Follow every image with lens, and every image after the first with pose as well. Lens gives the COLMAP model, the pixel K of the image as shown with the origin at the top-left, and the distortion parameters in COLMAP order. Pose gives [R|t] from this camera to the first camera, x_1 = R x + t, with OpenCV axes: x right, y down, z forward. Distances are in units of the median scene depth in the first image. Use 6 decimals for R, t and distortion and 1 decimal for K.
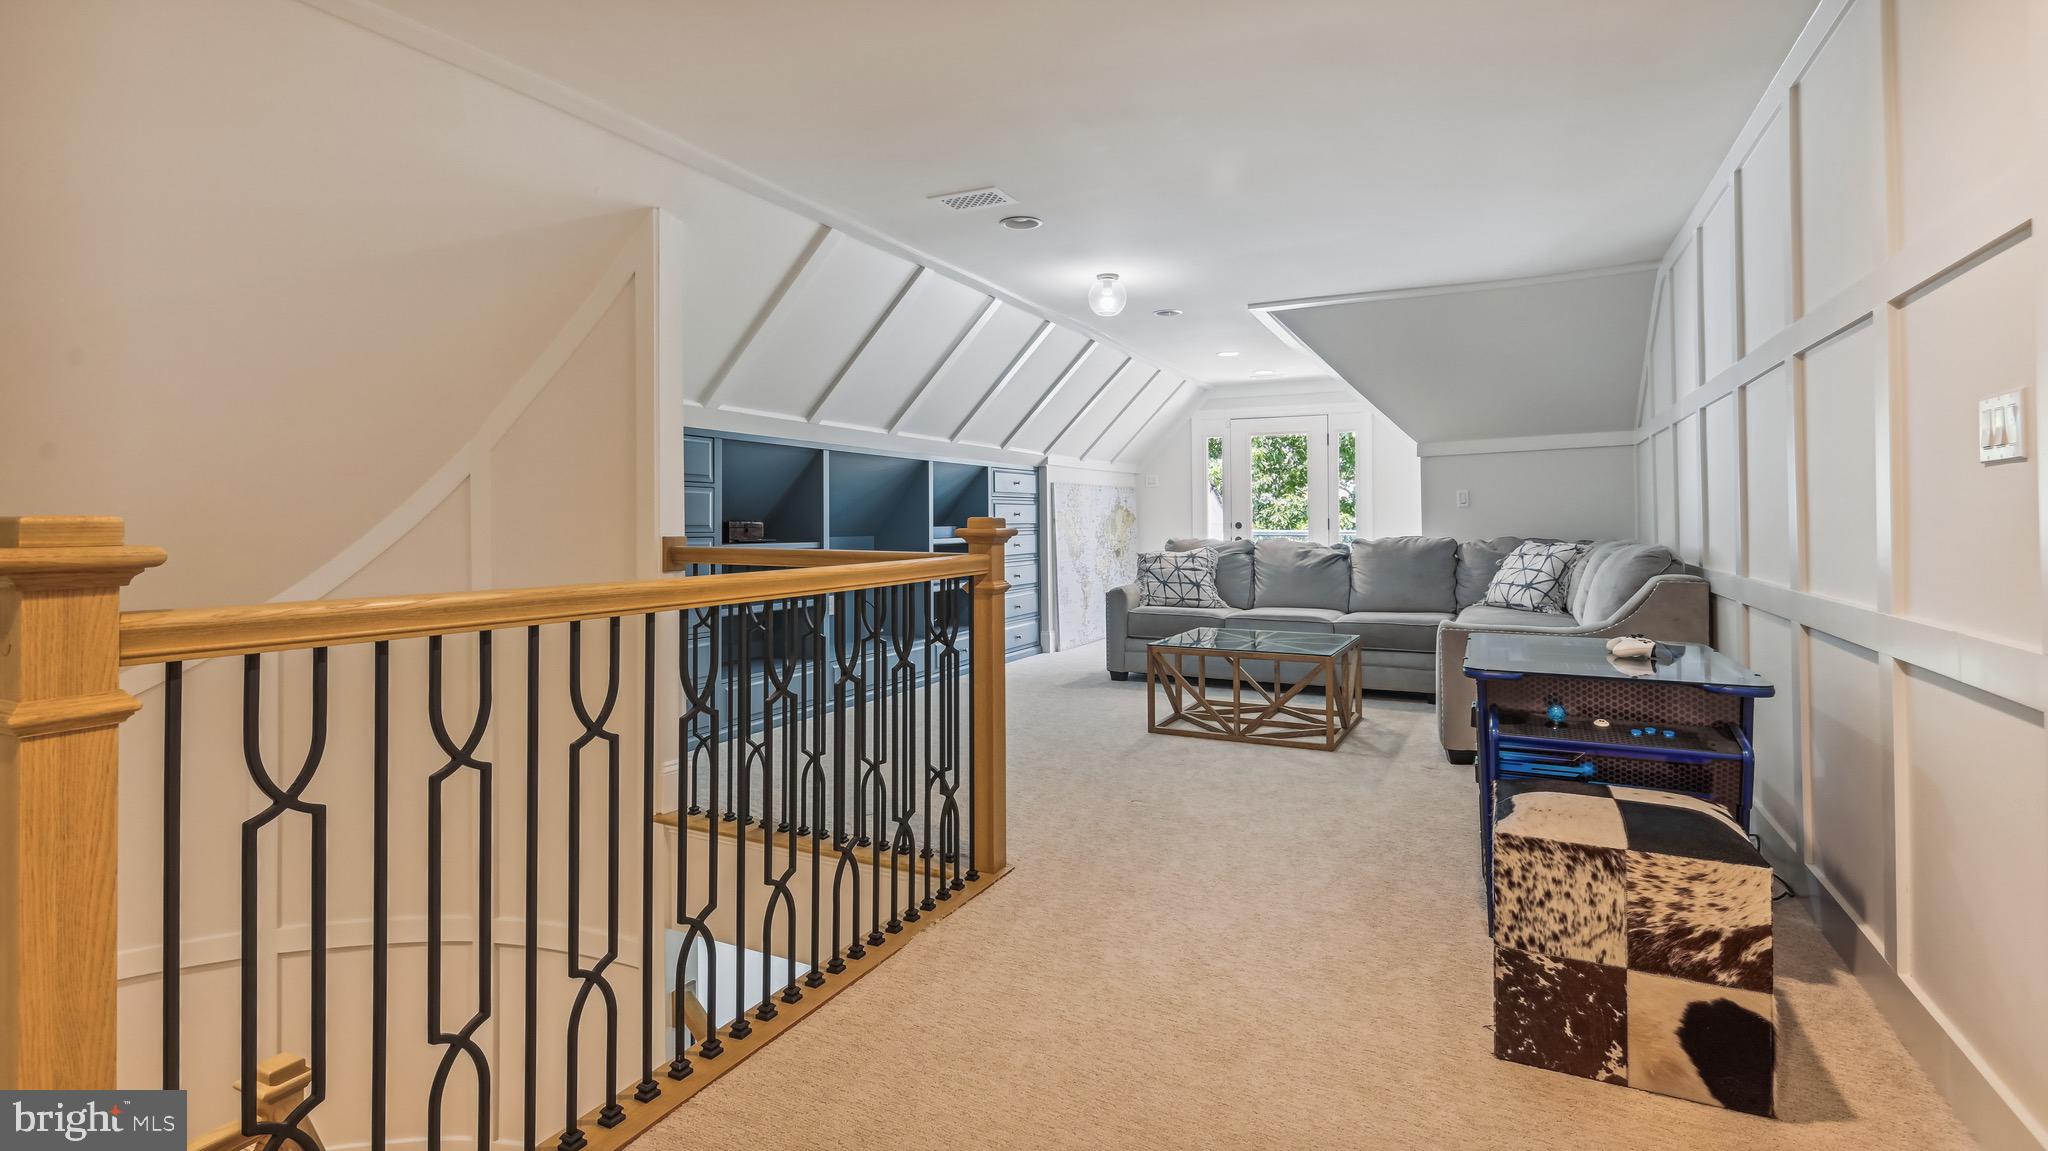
lens RADIAL K [[974.8, 0, 1027.1], [0, 974.8, 540.4], [0, 0, 1]] dist [0.001228, -0.000345]
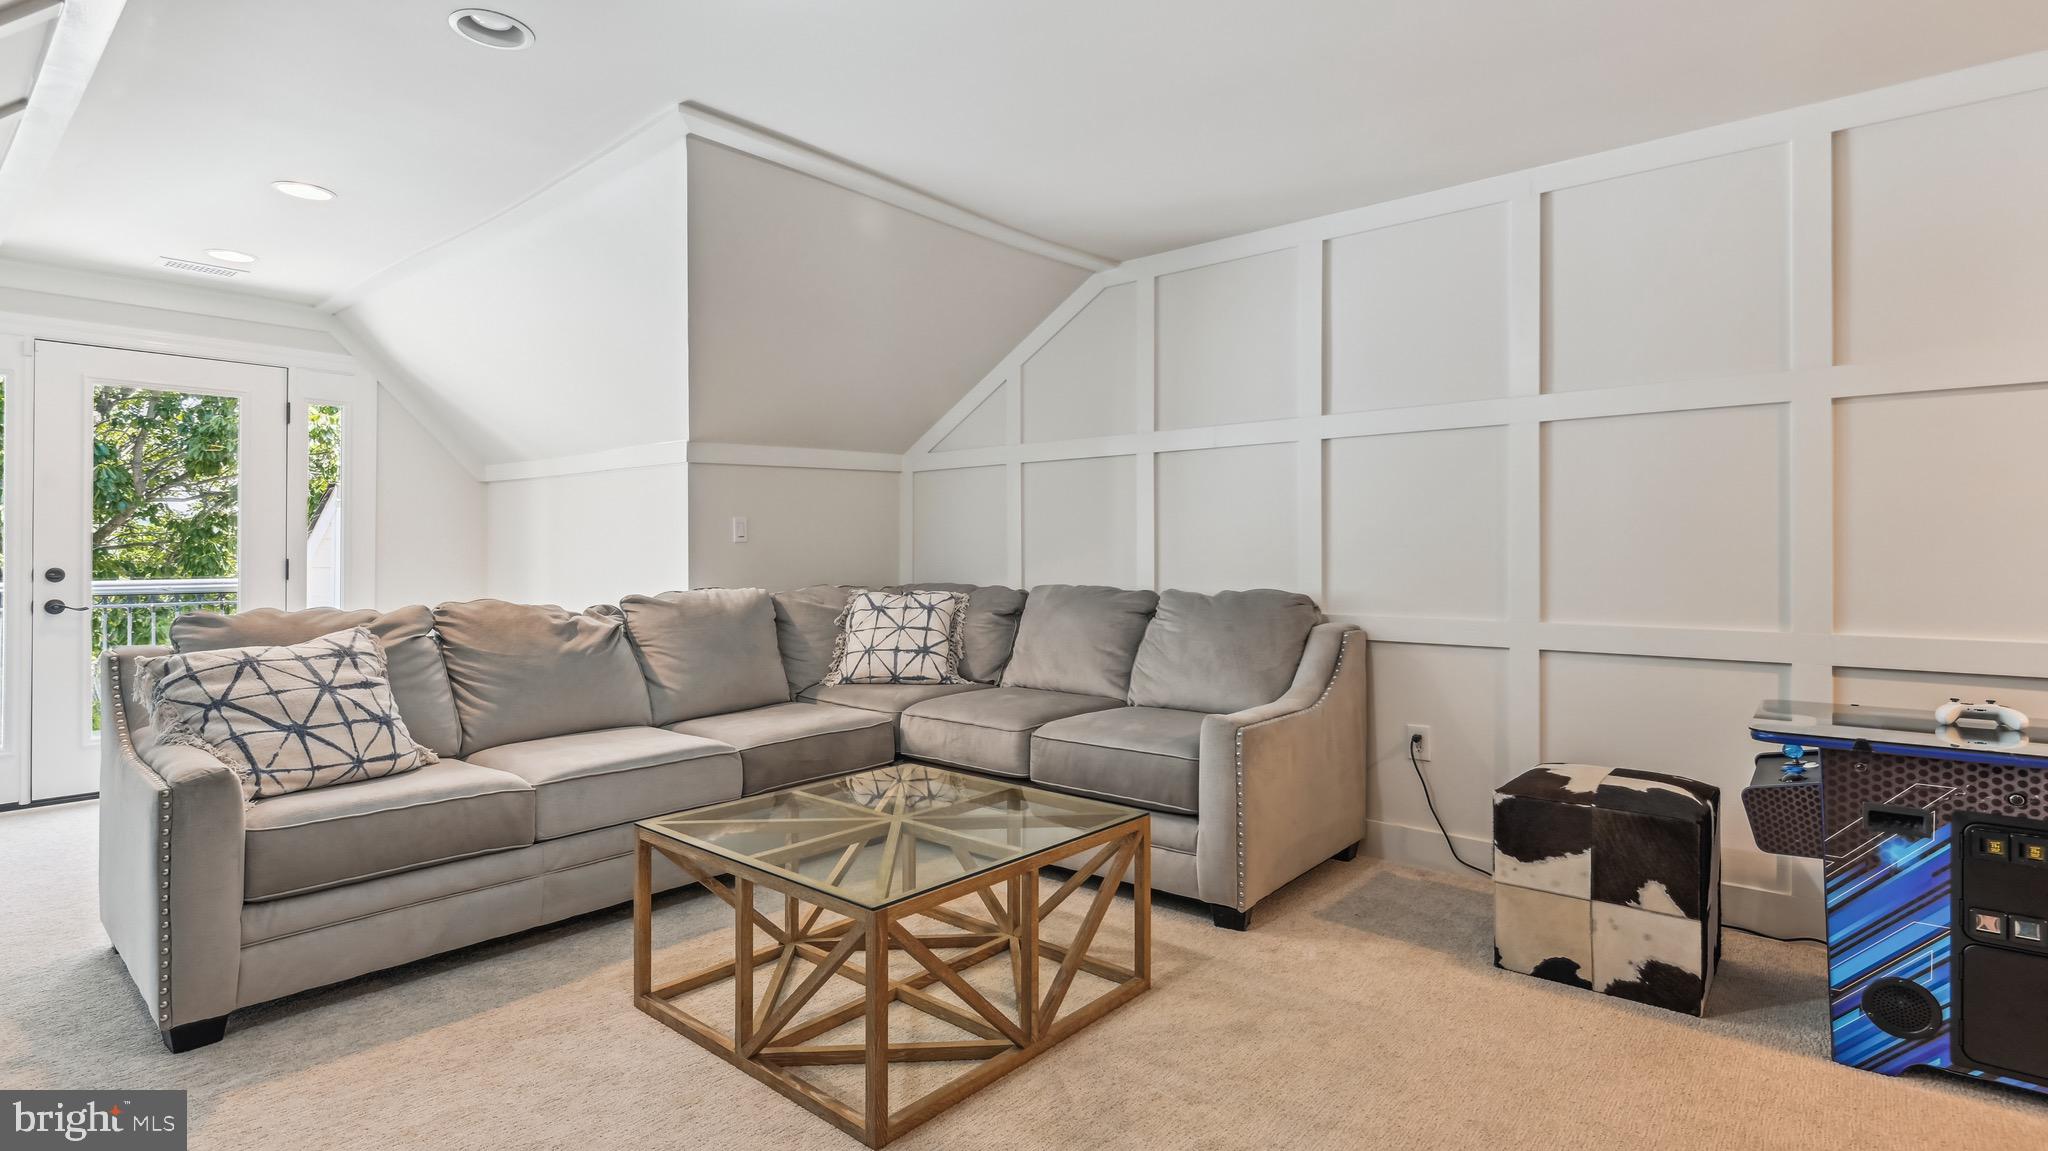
lens RADIAL K [[986.1, 0, 1017.9], [0, 986.1, 553.5], [0, 0, 1]] dist [-0.000298, -0.000979]
pose [[0.242415, 0.002900, 0.970168, -0.171963], [0.021257, 0.999740, -0.008300, -0.016920], [-0.969940, 0.022635, 0.242290, 0.659638]]
